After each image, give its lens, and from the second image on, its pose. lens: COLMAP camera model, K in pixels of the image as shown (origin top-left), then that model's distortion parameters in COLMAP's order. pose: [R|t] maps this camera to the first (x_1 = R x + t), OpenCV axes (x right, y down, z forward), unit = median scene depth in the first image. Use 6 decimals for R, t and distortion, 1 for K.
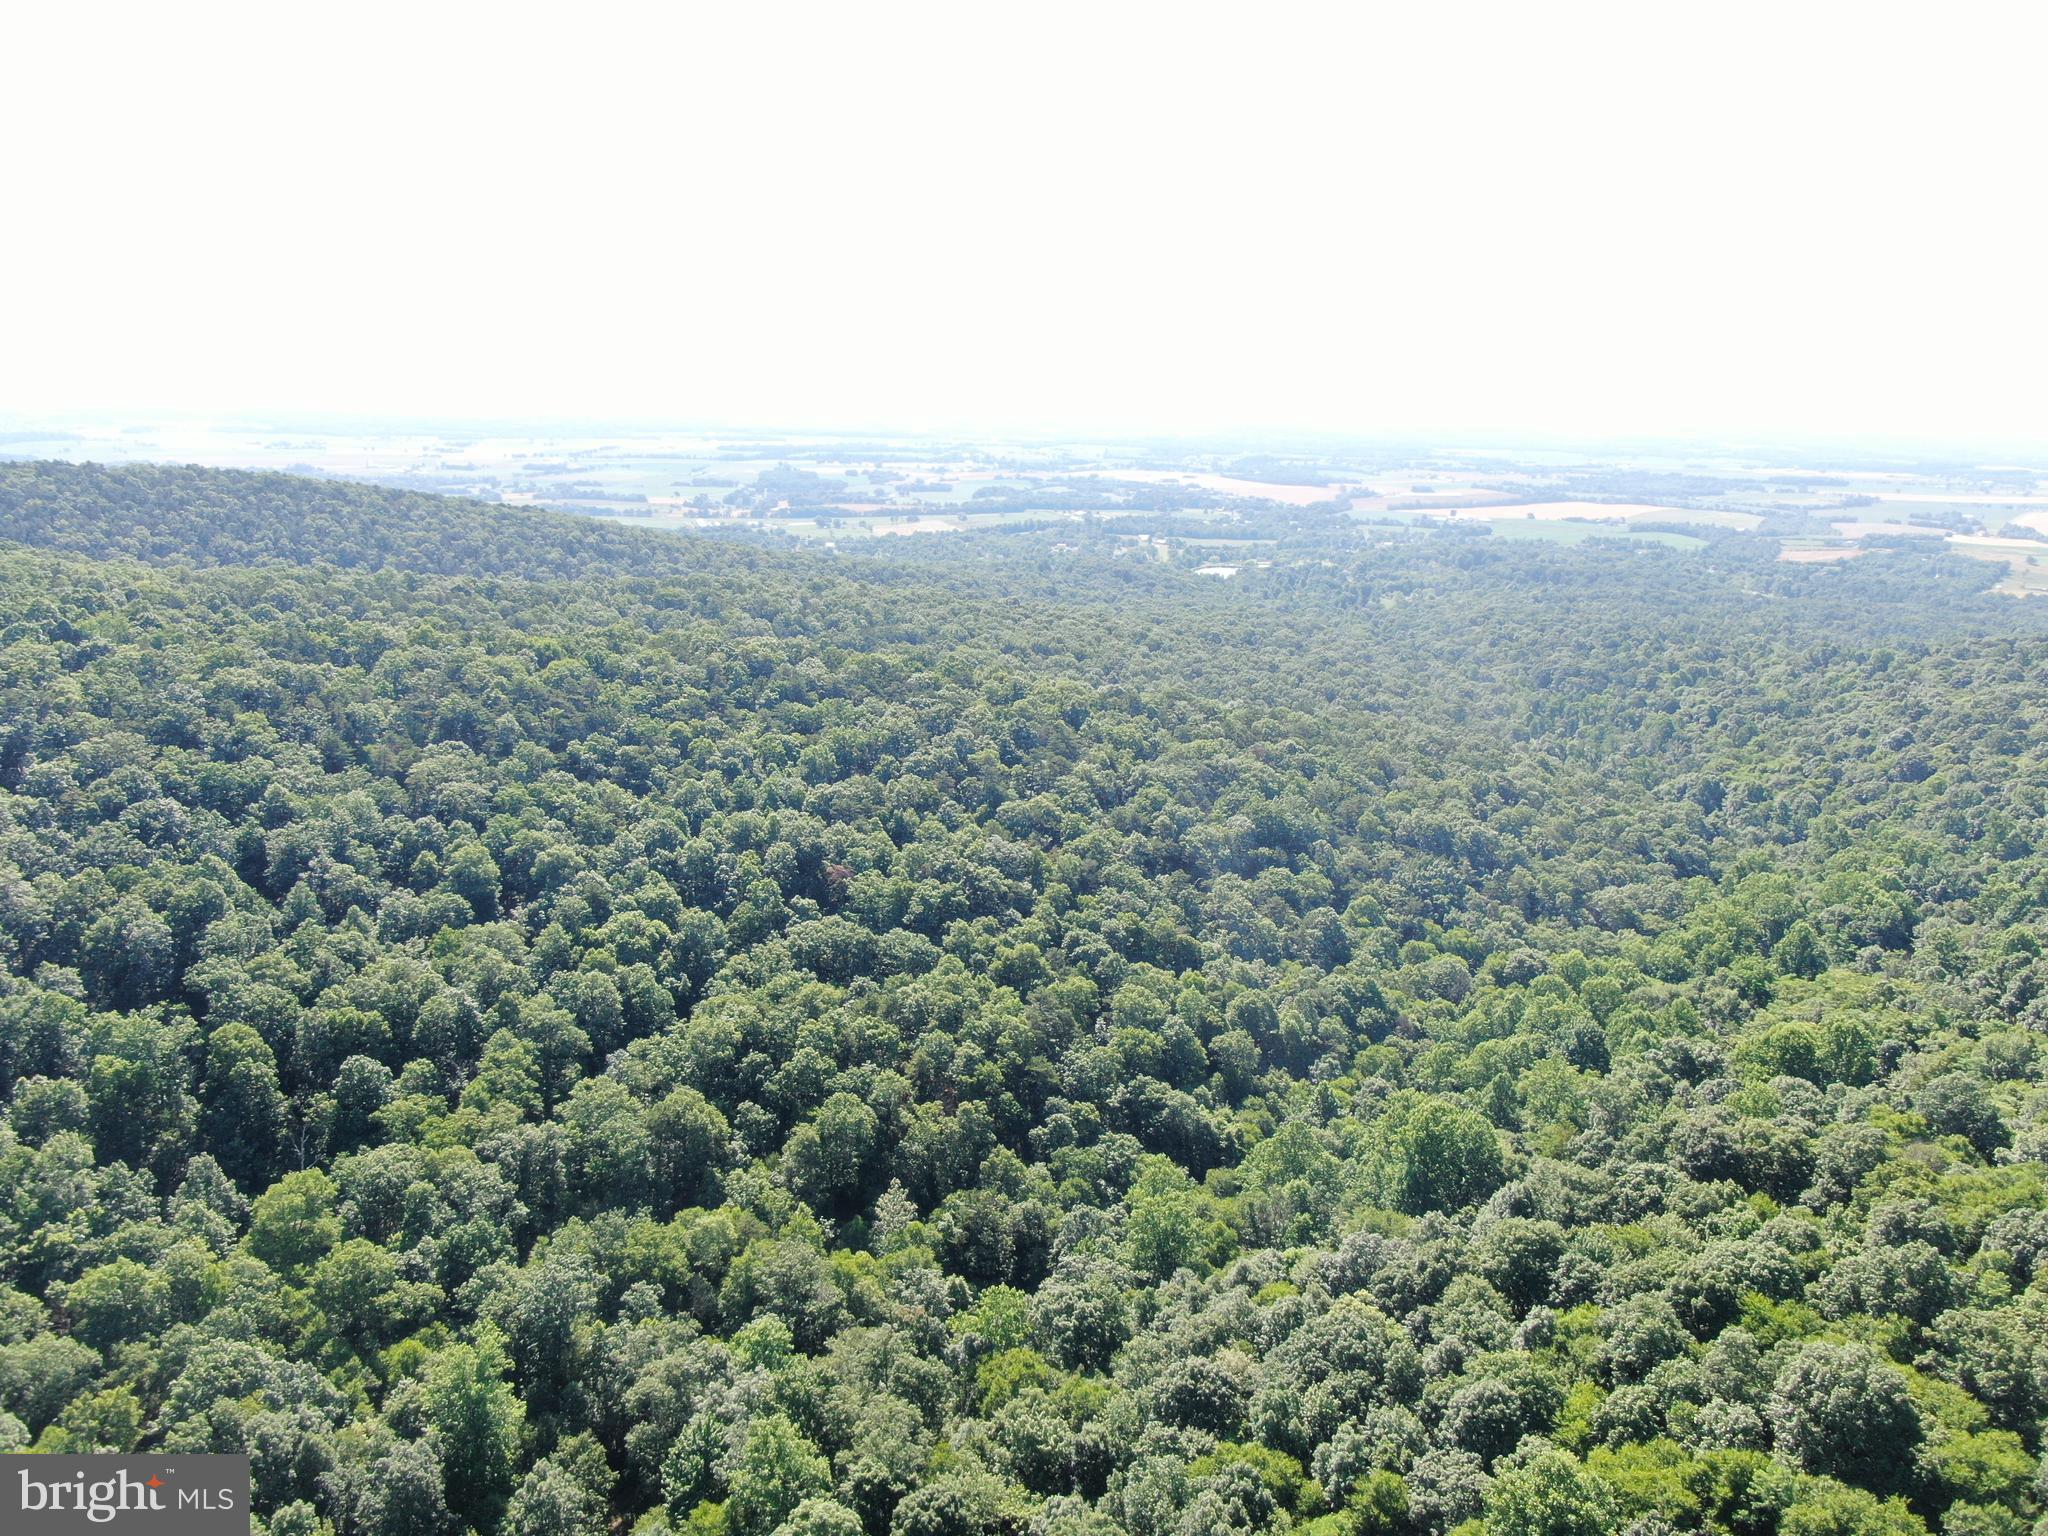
lens RADIAL K [[1475.1, 0, 1024.9], [0, 1475.1, 771.5], [0, 0, 1]] dist [-0.024214, 0.016071]
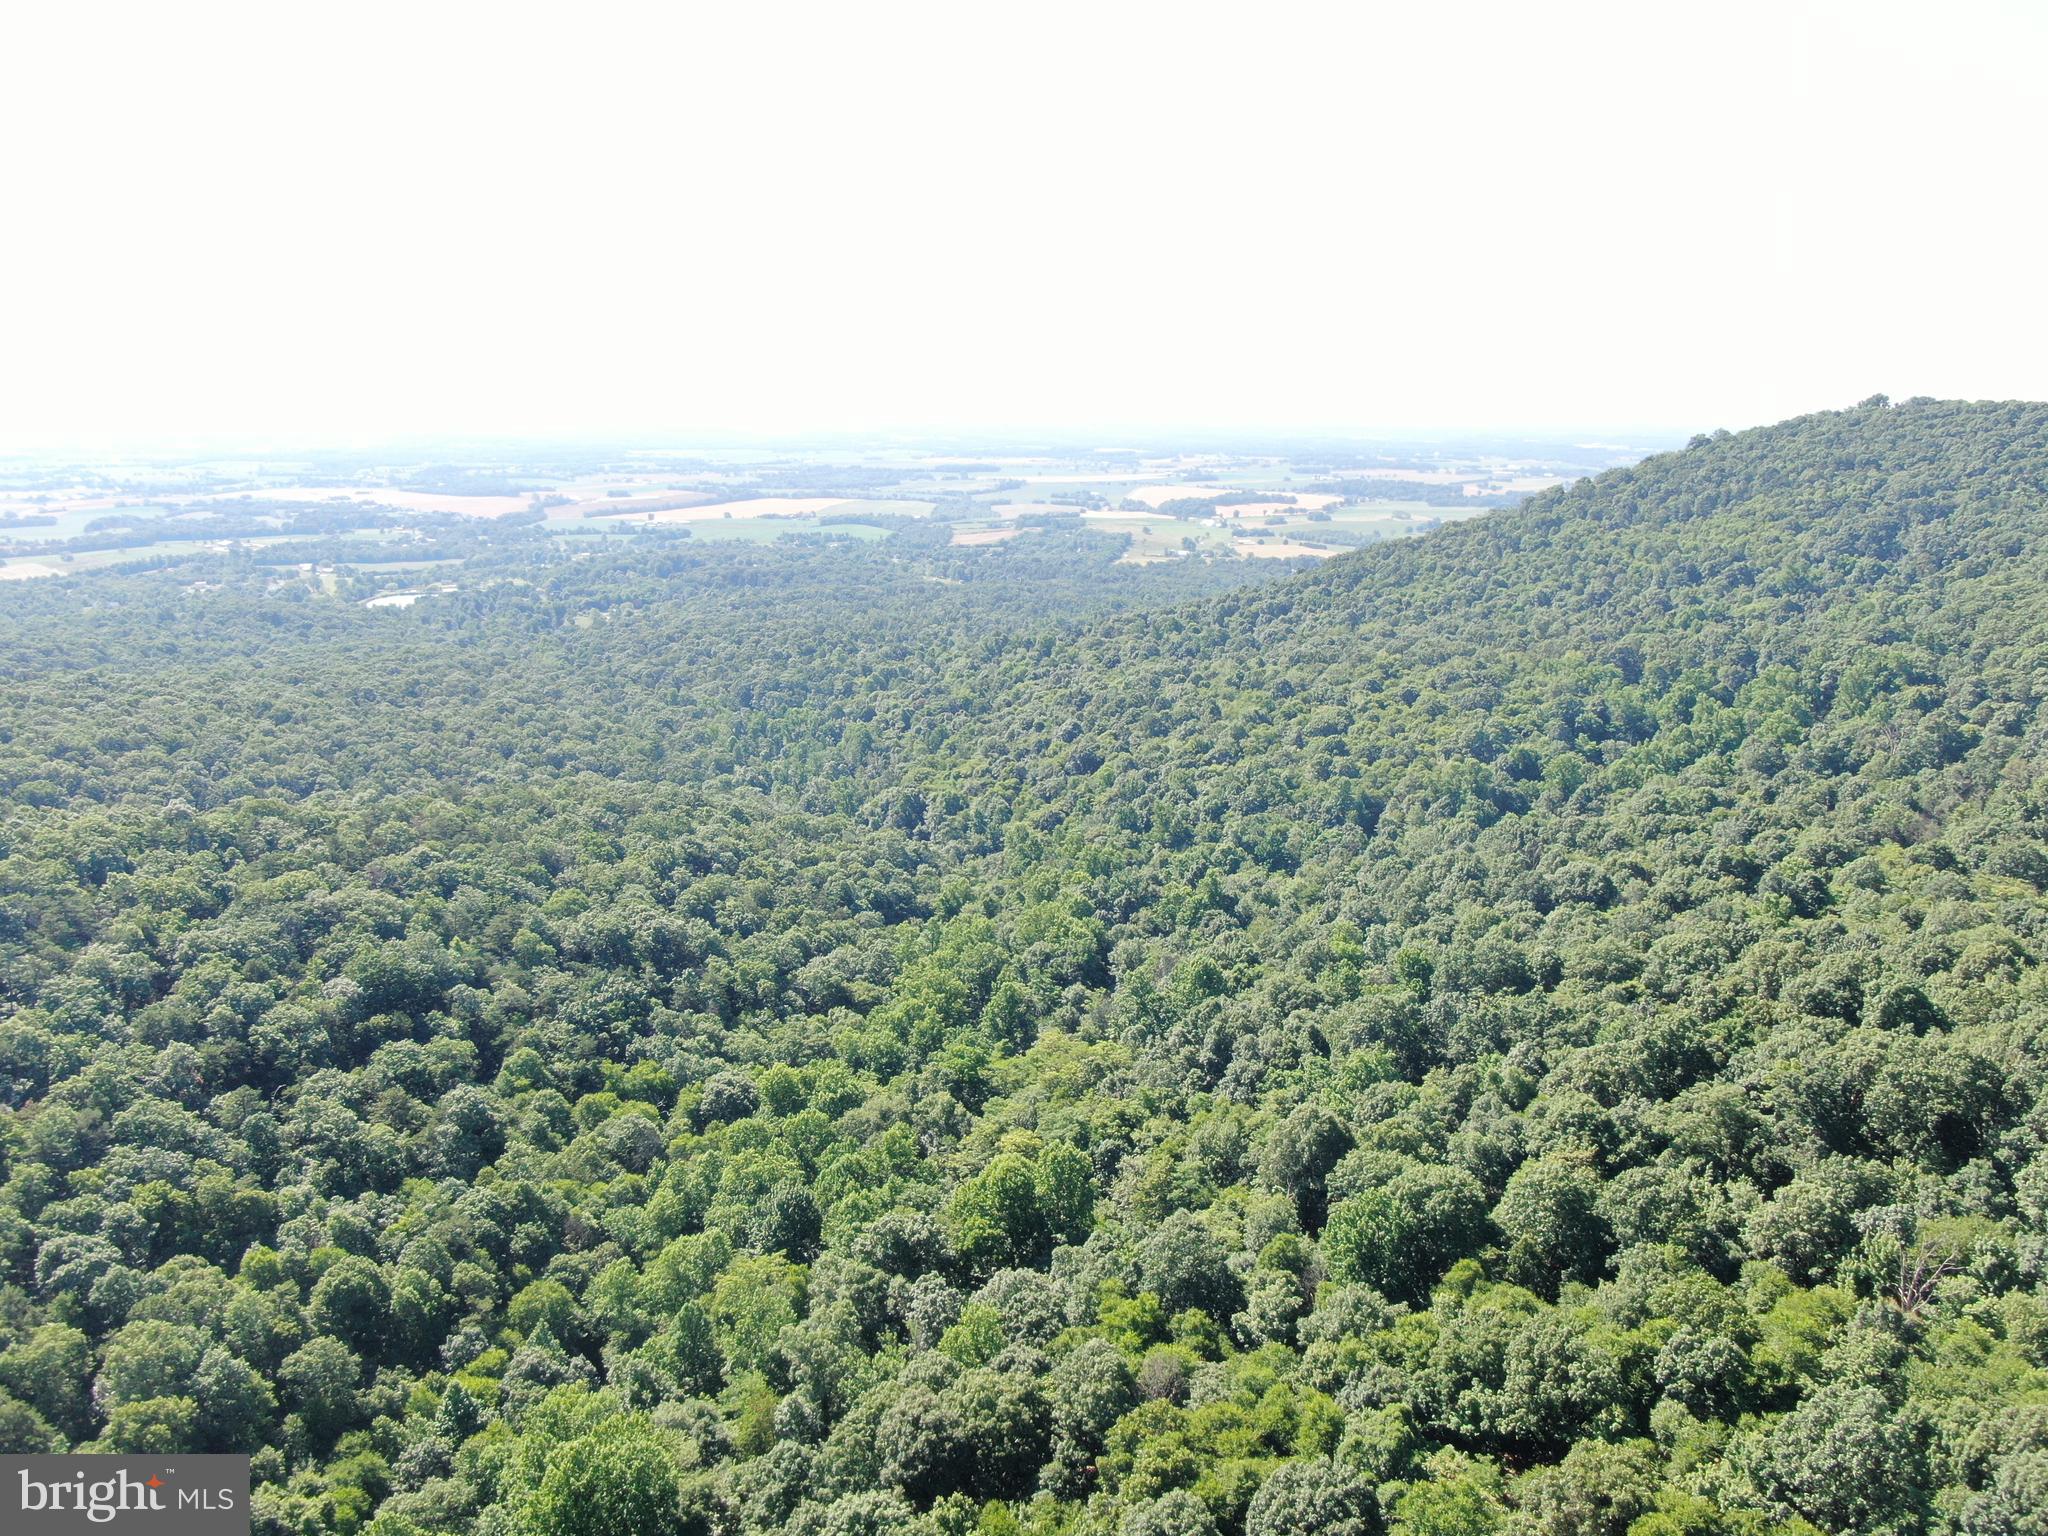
lens RADIAL K [[1475.1, 0, 1024.9], [0, 1475.1, 771.5], [0, 0, 1]] dist [-0.024214, 0.016071]
pose [[0.867086, -0.136886, 0.478982, 0.066527], [0.137199, 0.989941, 0.034543, -0.034476], [-0.478893, 0.035764, 0.877145, 0.102414]]
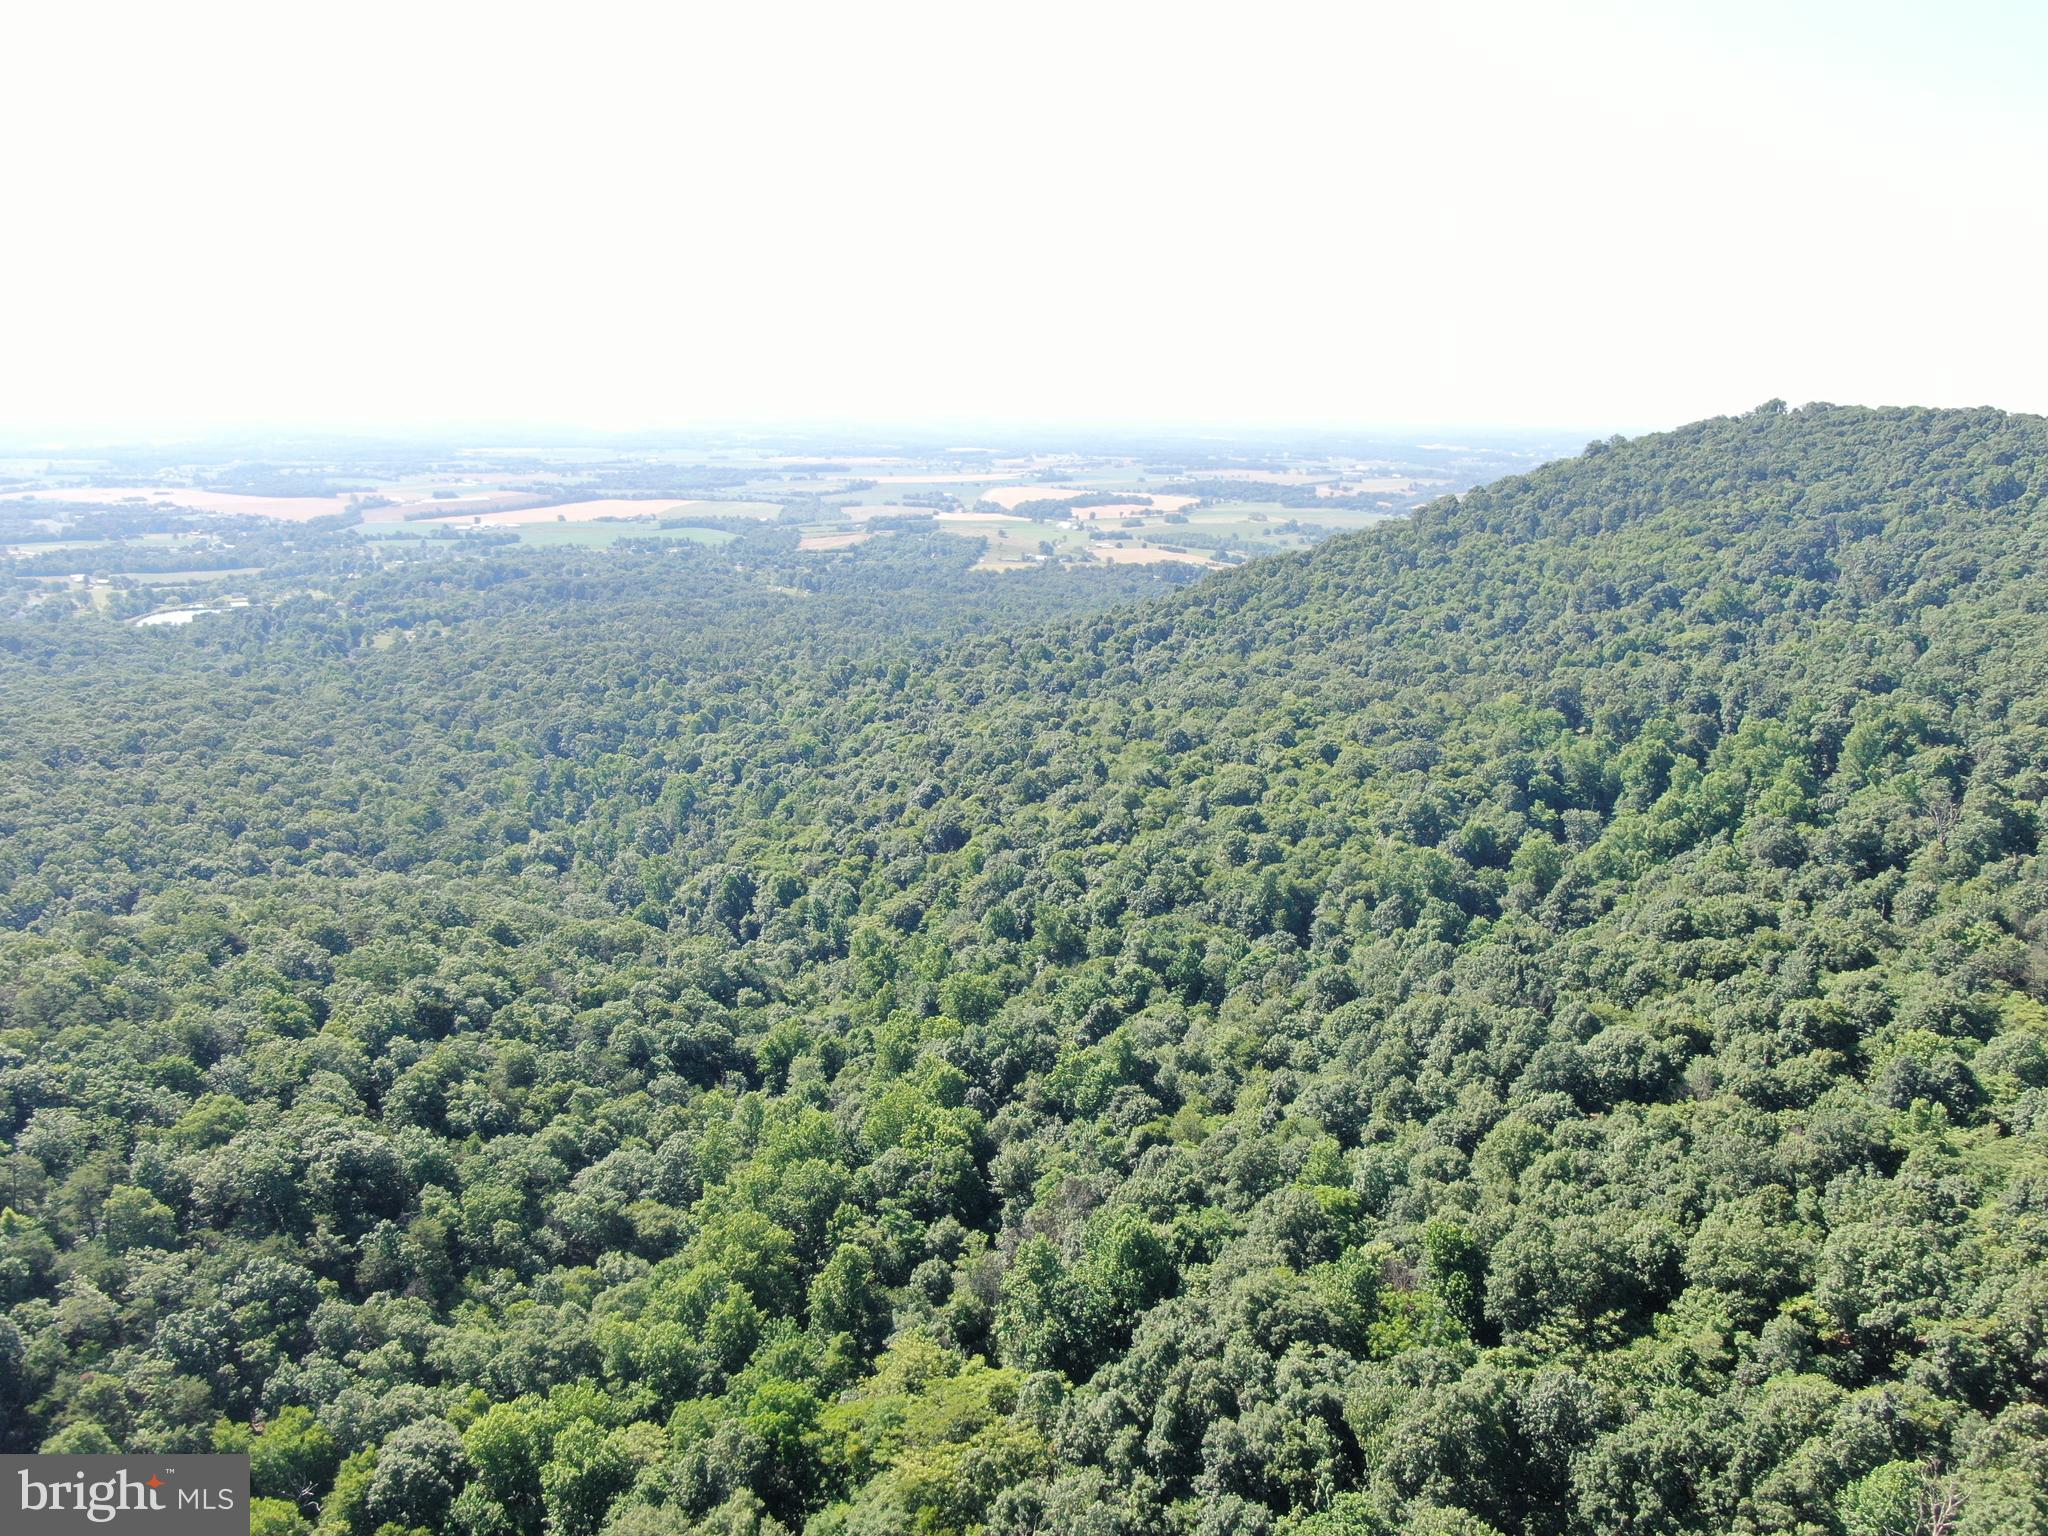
lens RADIAL K [[1475.1, 0, 1024.9], [0, 1475.1, 771.5], [0, 0, 1]] dist [-0.024214, 0.016071]
pose [[0.814232, -0.151607, 0.560394, 0.156875], [0.149959, 0.987464, 0.049260, -0.070795], [-0.560838, 0.043927, 0.826760, 0.246194]]
